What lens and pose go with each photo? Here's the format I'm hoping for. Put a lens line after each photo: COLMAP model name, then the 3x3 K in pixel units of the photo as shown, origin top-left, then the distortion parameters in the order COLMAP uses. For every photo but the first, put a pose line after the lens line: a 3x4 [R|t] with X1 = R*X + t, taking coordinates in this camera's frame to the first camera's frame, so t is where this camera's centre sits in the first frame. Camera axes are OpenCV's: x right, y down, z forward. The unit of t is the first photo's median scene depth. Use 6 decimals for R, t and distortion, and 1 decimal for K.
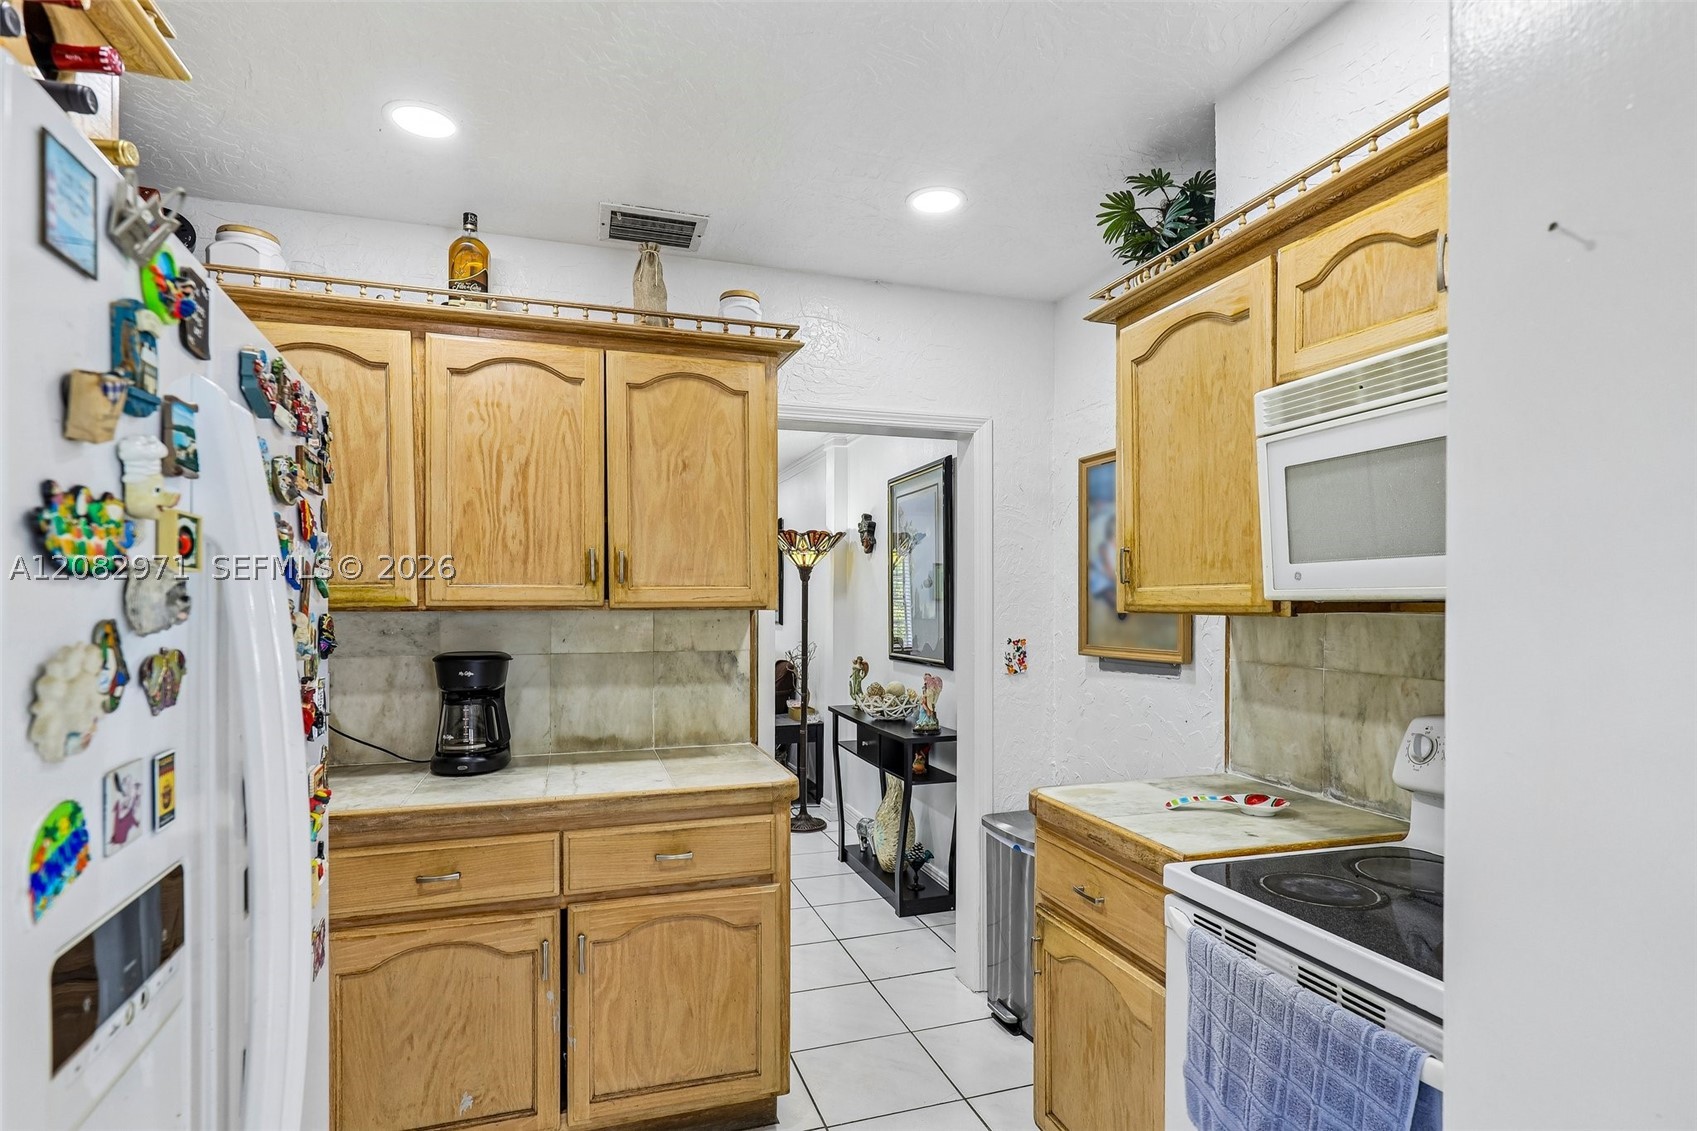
lens RADIAL K [[885.4, 0, 855.1], [0, 885.4, 581.6], [0, 0, 1]] dist [-0.000188, -0.000089]
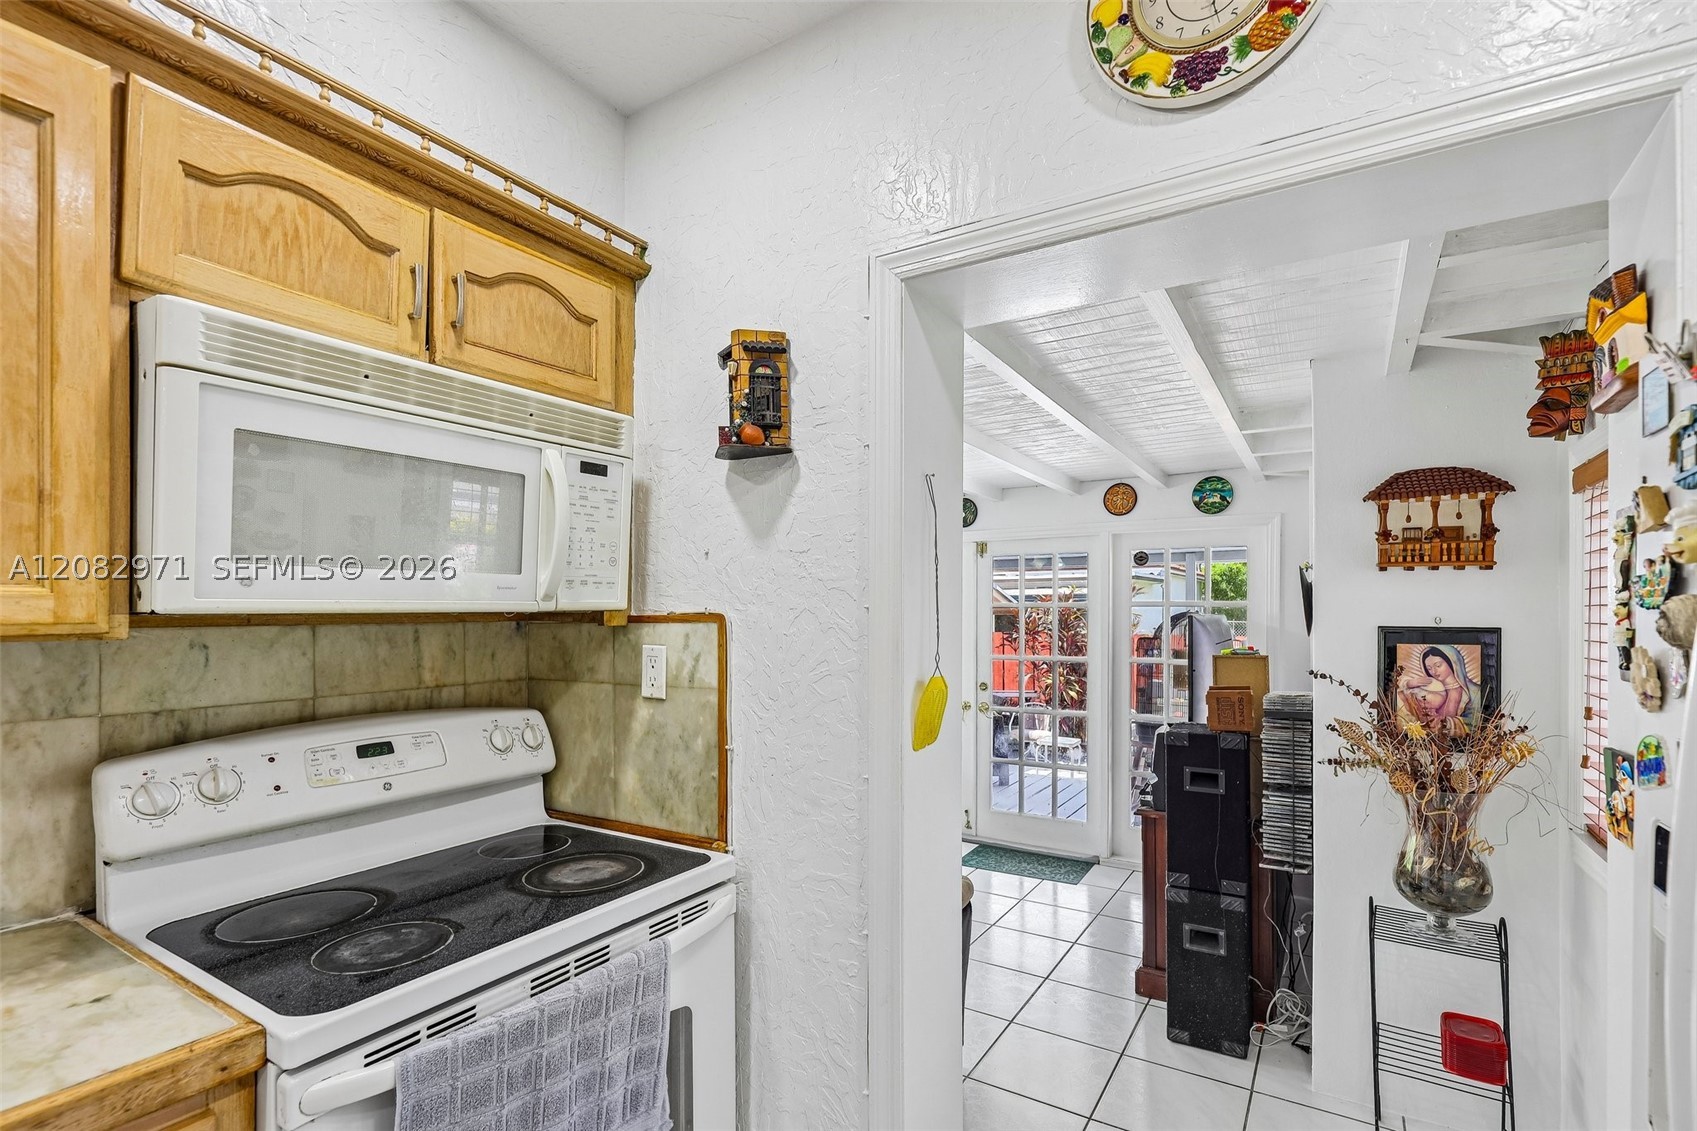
lens RADIAL K [[771.2, 0, 871.9], [0, 771.2, 605.1], [0, 0, 1]] dist [0.002094, -0.000760]
pose [[-0.655253, 0.003502, 0.755402, -0.191548], [-0.019259, 0.999587, -0.021339, 0.010267], [-0.755164, -0.028531, -0.654915, 0.602212]]
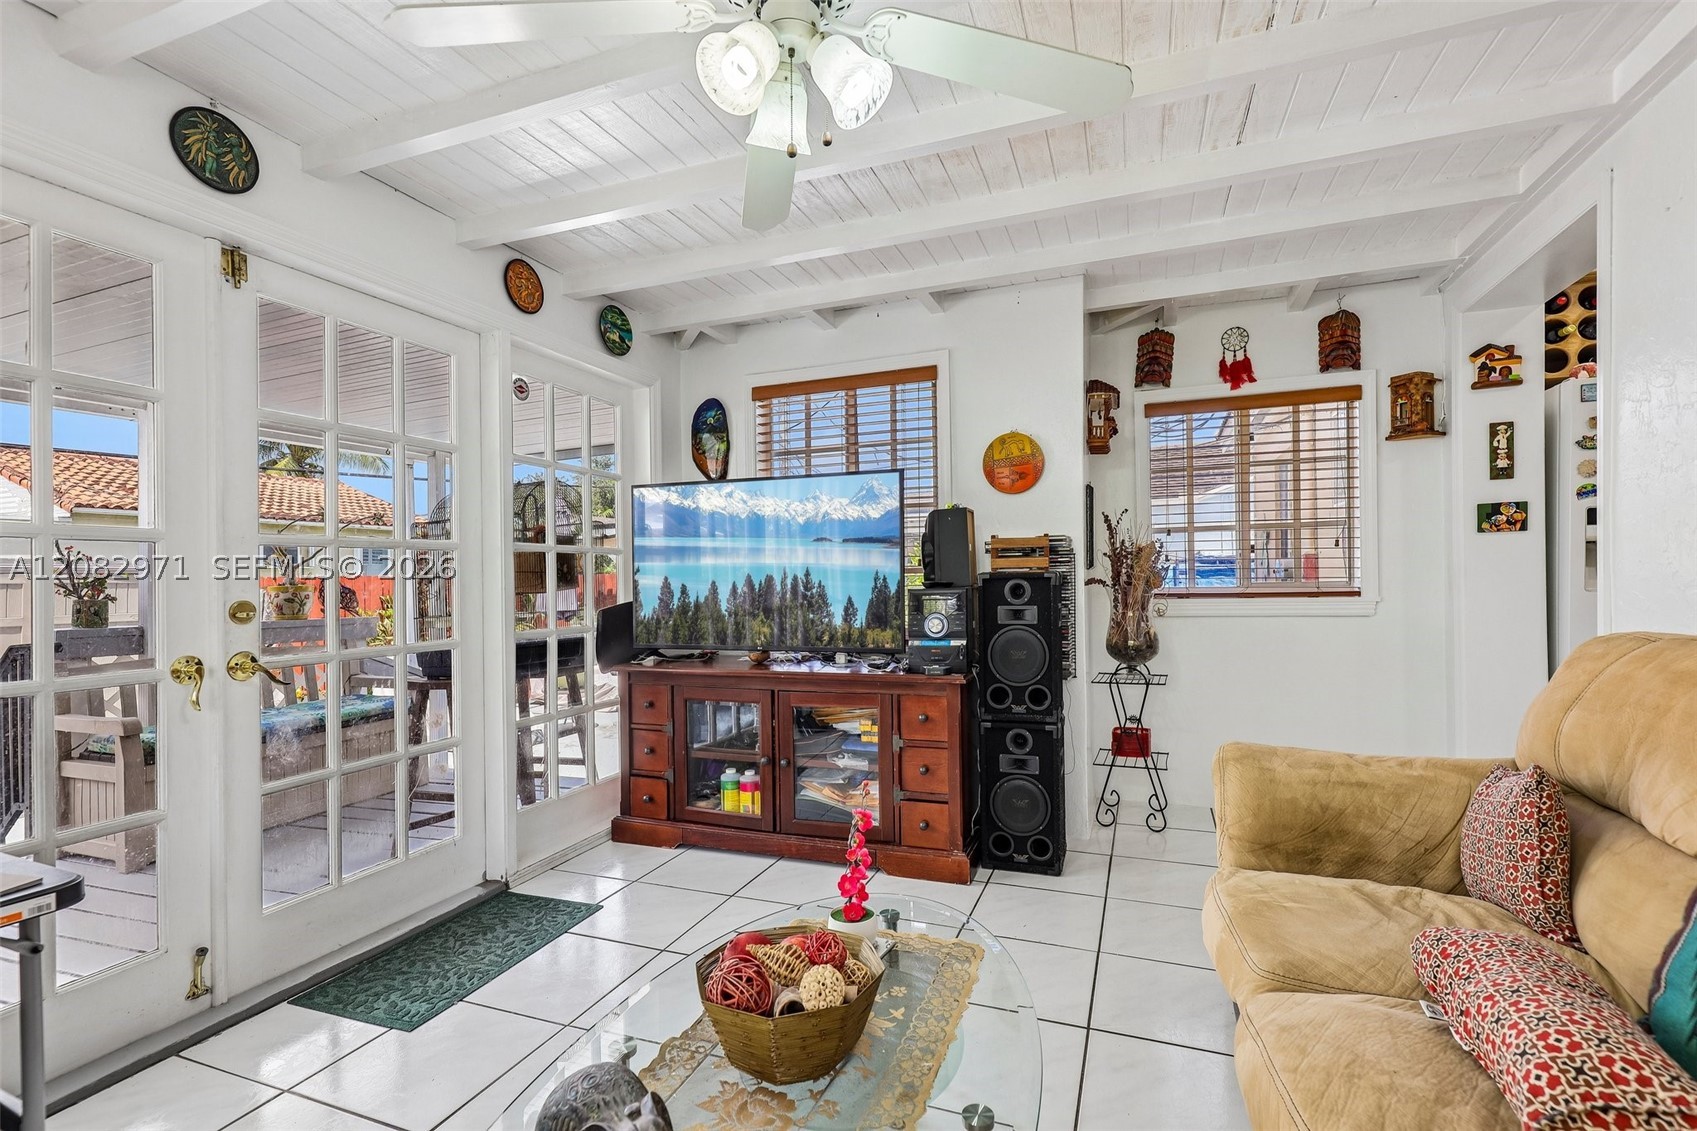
lens RADIAL K [[771.2, 0, 841.0], [0, 771.2, 574.7], [0, 0, 1]] dist [0.002094, -0.000760]
pose [[-0.637817, 0.001283, -0.770187, 1.339099], [0.028060, 0.999373, -0.021572, 0.168677], [0.769676, -0.035371, -0.637454, 0.054424]]
